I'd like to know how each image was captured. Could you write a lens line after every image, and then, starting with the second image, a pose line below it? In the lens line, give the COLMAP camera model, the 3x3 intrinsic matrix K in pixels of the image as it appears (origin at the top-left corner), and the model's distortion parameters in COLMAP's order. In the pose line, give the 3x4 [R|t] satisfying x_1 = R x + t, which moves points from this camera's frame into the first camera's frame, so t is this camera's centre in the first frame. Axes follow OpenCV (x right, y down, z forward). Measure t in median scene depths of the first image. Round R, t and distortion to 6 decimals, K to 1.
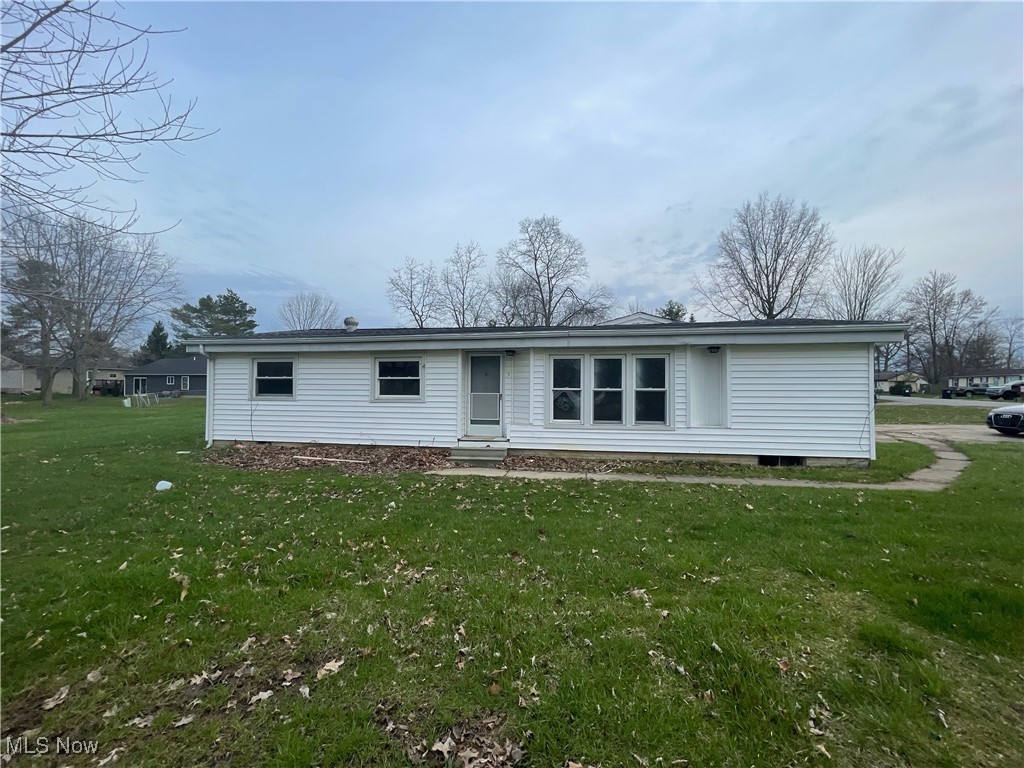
lens RADIAL K [[414.6, 0, 481.0], [0, 414.6, 384.6], [0, 0, 1]] dist [-0.000211, 0.000030]
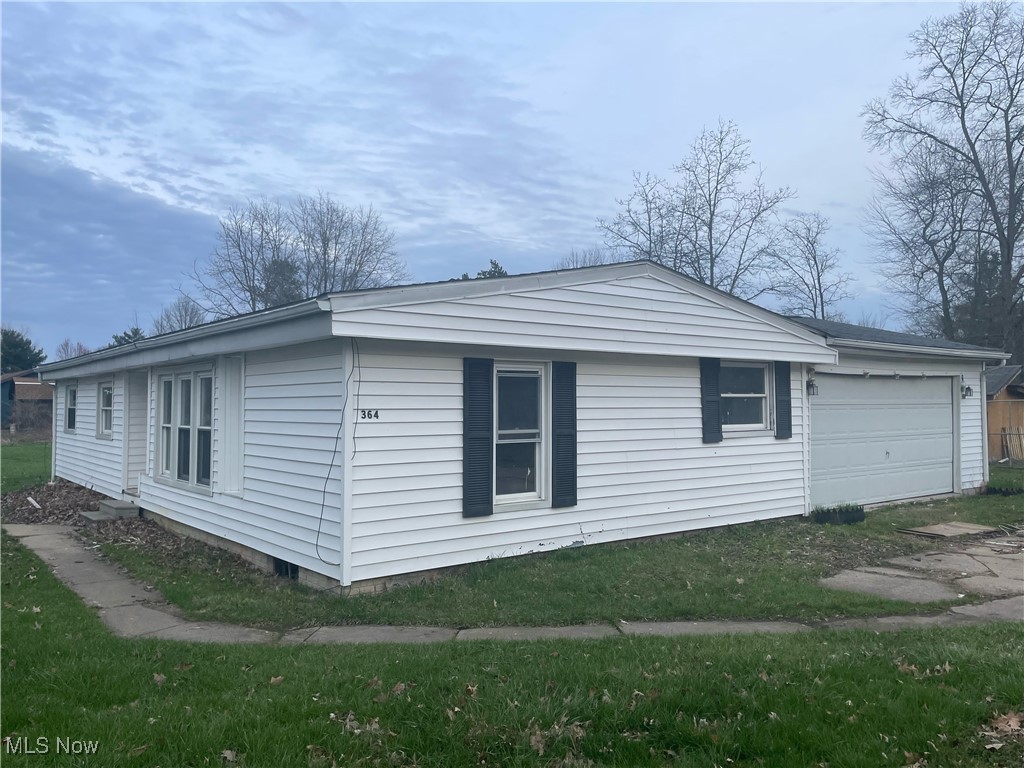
lens RADIAL K [[794.9, 0, 512.0], [0, 794.9, 384.0], [0, 0, 1]] dist [0.009844, -0.083802]
pose [[0.767683, -0.031074, -0.640076, 0.295294], [0.021185, 0.999508, -0.023116, -0.004041], [0.640480, 0.004186, 0.767964, 0.075077]]
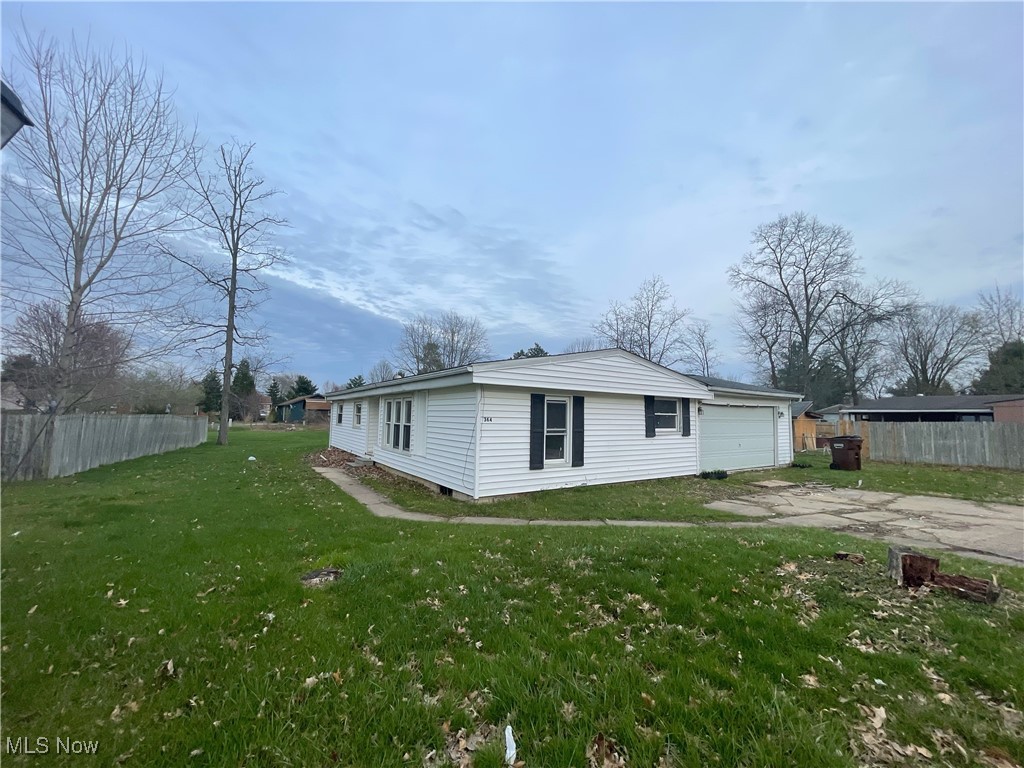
lens RADIAL K [[408.6, 0, 512.0], [0, 408.6, 384.0], [0, 0, 1]] dist [-0.047460, 0.000045]
pose [[0.715060, -0.053950, -0.696978, 0.302235], [-0.000637, 0.996967, -0.077824, -0.003697], [0.699063, 0.056093, 0.712857, 0.059389]]
